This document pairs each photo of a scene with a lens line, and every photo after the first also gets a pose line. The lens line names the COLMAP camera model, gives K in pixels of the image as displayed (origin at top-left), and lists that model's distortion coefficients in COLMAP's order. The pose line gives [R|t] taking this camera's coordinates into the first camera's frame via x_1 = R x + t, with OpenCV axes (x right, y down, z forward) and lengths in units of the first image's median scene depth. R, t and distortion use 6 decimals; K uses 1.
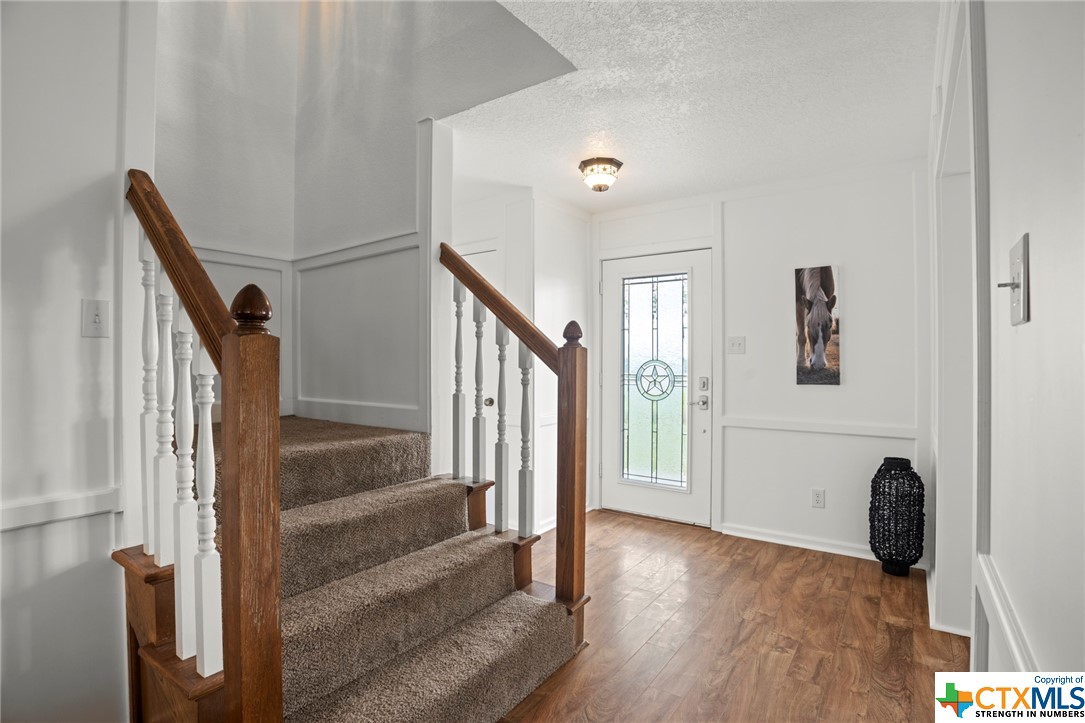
lens RADIAL K [[521.9, 0, 535.1], [0, 521.9, 359.8], [0, 0, 1]] dist [-0.061775, 0.012434]
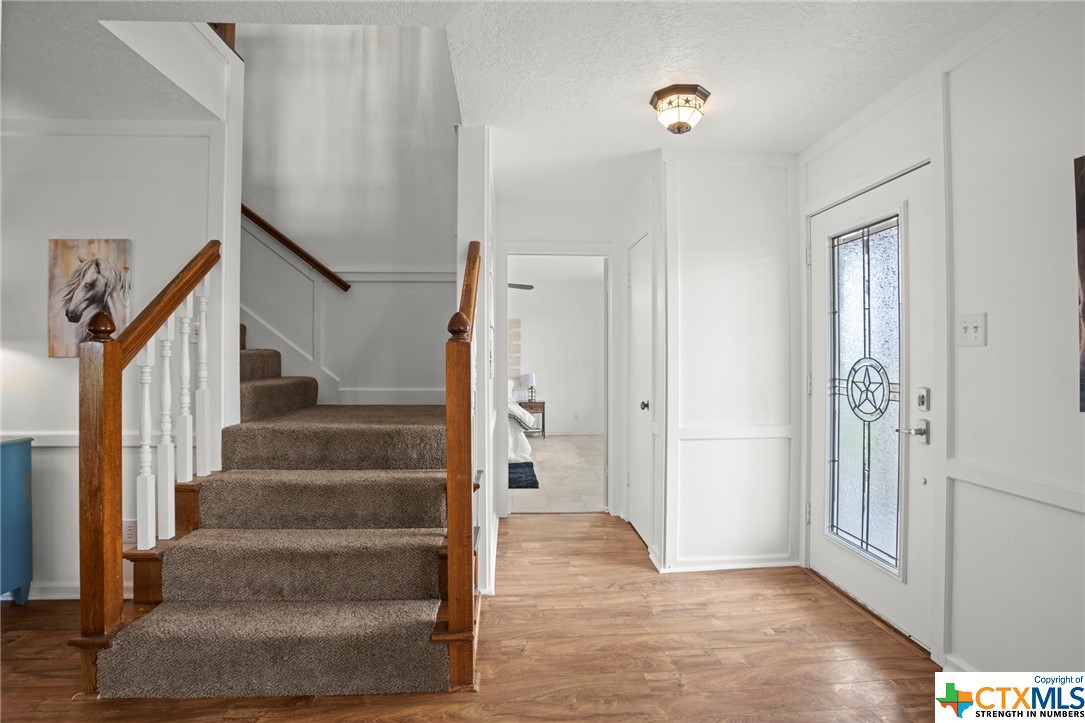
lens RADIAL K [[521.9, 0, 554.7], [0, 521.9, 355.0], [0, 0, 1]] dist [-0.061775, 0.012434]
pose [[0.644764, -0.003589, -0.764374, 0.723524], [0.000012, 0.999989, -0.004685, 0.000651], [0.764382, 0.003011, 0.644757, 0.480305]]
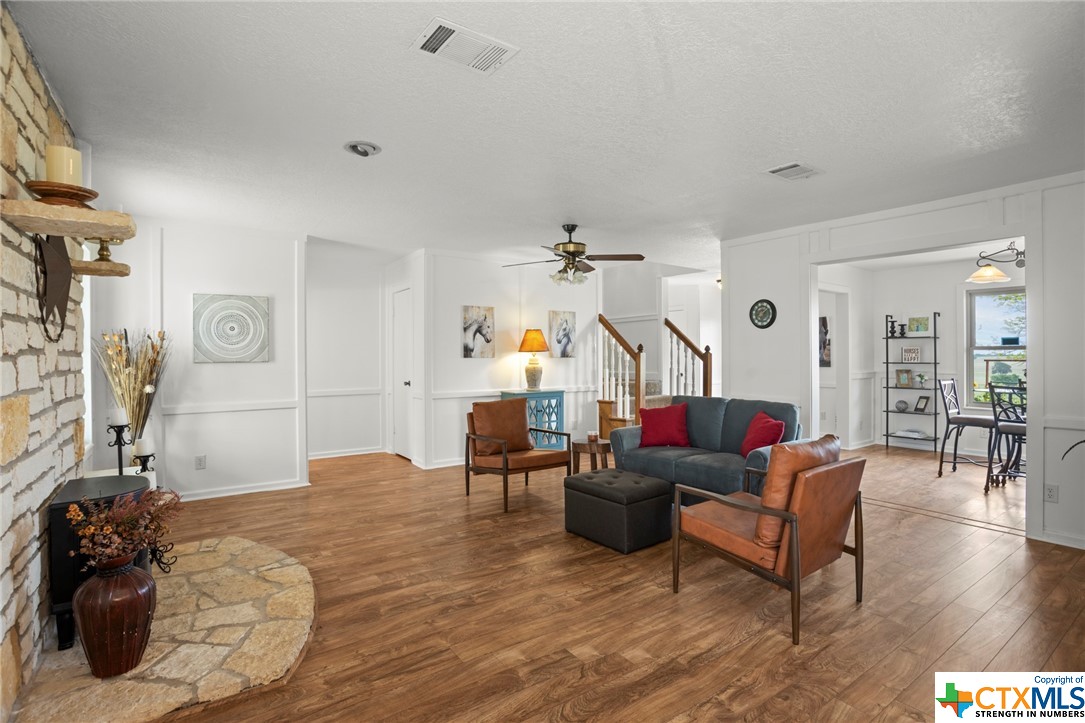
lens RADIAL K [[521.9, 0, 555.0], [0, 521.9, 347.9], [0, 0, 1]] dist [-0.061775, 0.012434]
pose [[0.949313, -0.008174, -0.314225, 0.162508], [0.003877, 0.999890, -0.014297, -0.011567], [0.314307, 0.012354, 0.949241, -2.106837]]
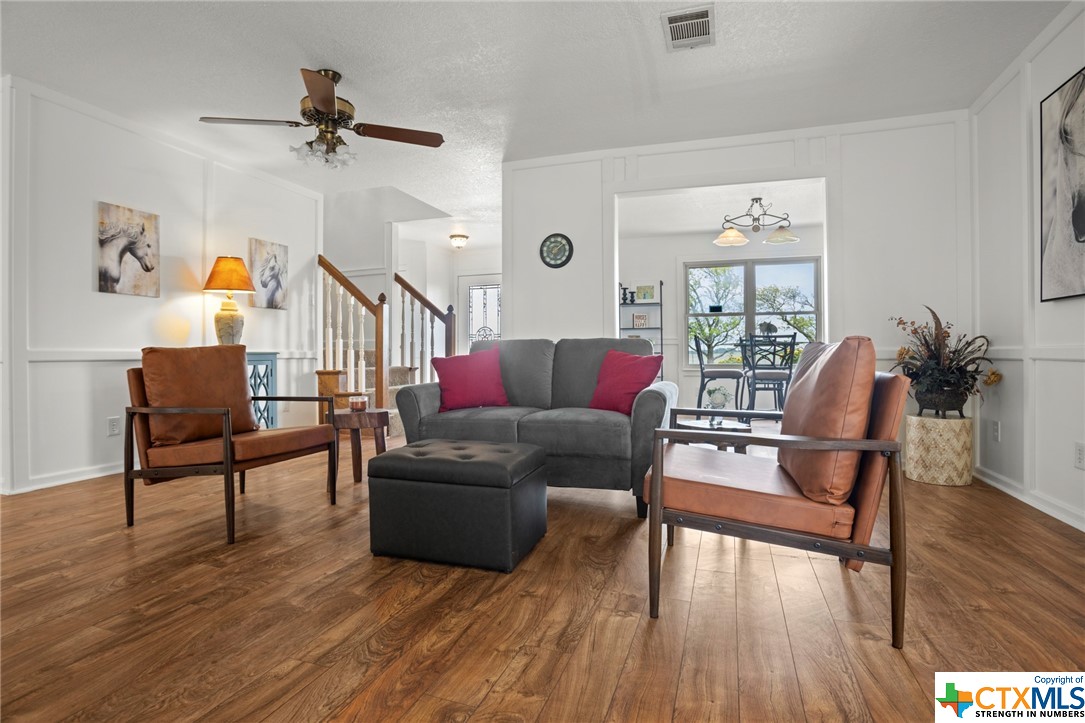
lens RADIAL K [[521.9, 0, 532.9], [0, 521.9, 351.3], [0, 0, 1]] dist [-0.061775, 0.012434]
pose [[0.961635, -0.004384, 0.274297, -0.234722], [0.005082, 0.999985, -0.001833, 0.158799], [-0.274285, 0.003156, 0.961643, -1.575886]]
